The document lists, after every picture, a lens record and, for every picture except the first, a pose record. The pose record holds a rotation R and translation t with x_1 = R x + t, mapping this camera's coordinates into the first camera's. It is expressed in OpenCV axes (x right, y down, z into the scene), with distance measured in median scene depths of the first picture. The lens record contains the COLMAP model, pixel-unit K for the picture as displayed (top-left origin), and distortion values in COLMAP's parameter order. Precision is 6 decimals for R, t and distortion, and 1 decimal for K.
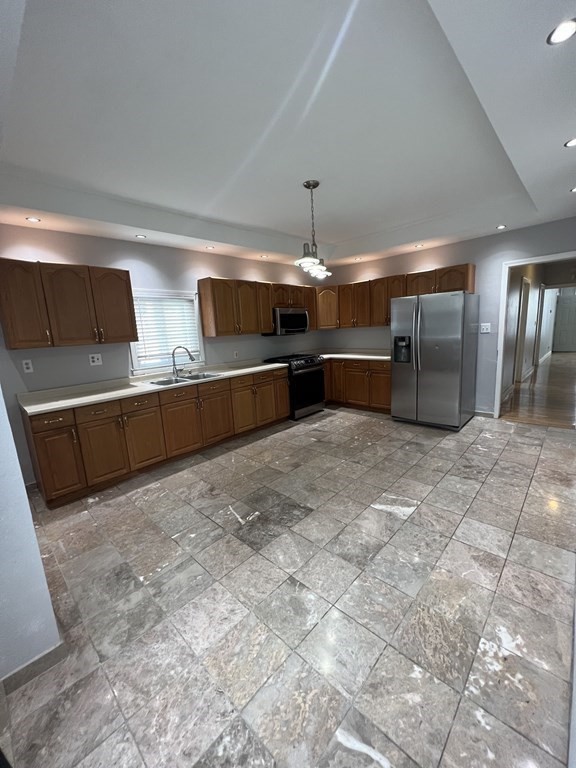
lens RADIAL K [[309.0, 0, 289.0], [0, 309.0, 380.6], [0, 0, 1]] dist [-0.002569, 0.000847]
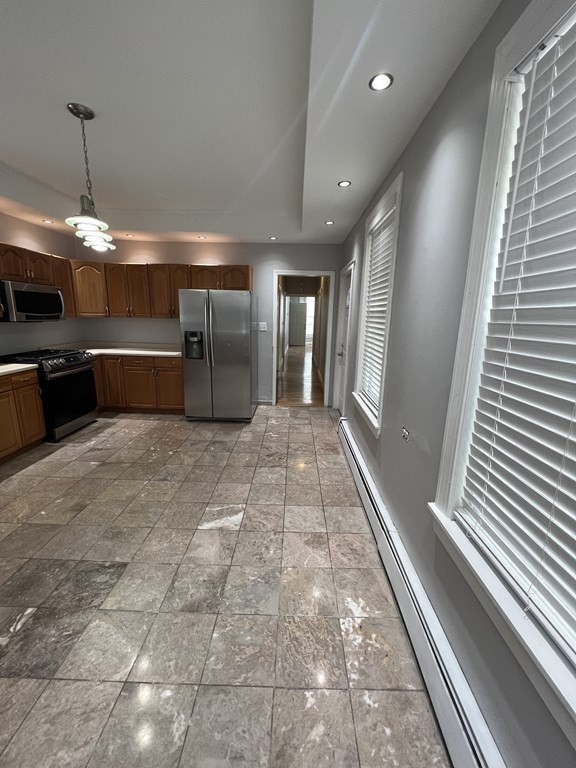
lens RADIAL K [[309.0, 0, 291.9], [0, 309.0, 380.7], [0, 0, 1]] dist [-0.002569, 0.000847]
pose [[0.732863, -0.070342, 0.676731, -0.087390], [0.050310, 0.997521, 0.049203, -0.034872], [-0.678514, -0.002012, 0.734585, 0.149689]]
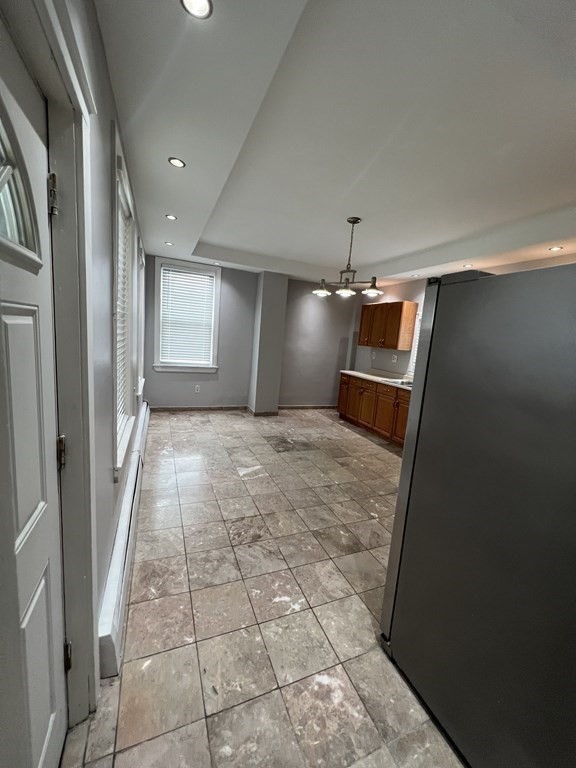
lens RADIAL K [[309.0, 0, 289.0], [0, 309.0, 381.7], [0, 0, 1]] dist [-0.002569, 0.000847]
pose [[-0.408911, 0.158811, -0.898650, 1.187859], [-0.213656, 0.940711, 0.263464, -0.293166], [0.887211, 0.299735, -0.350736, 1.253703]]
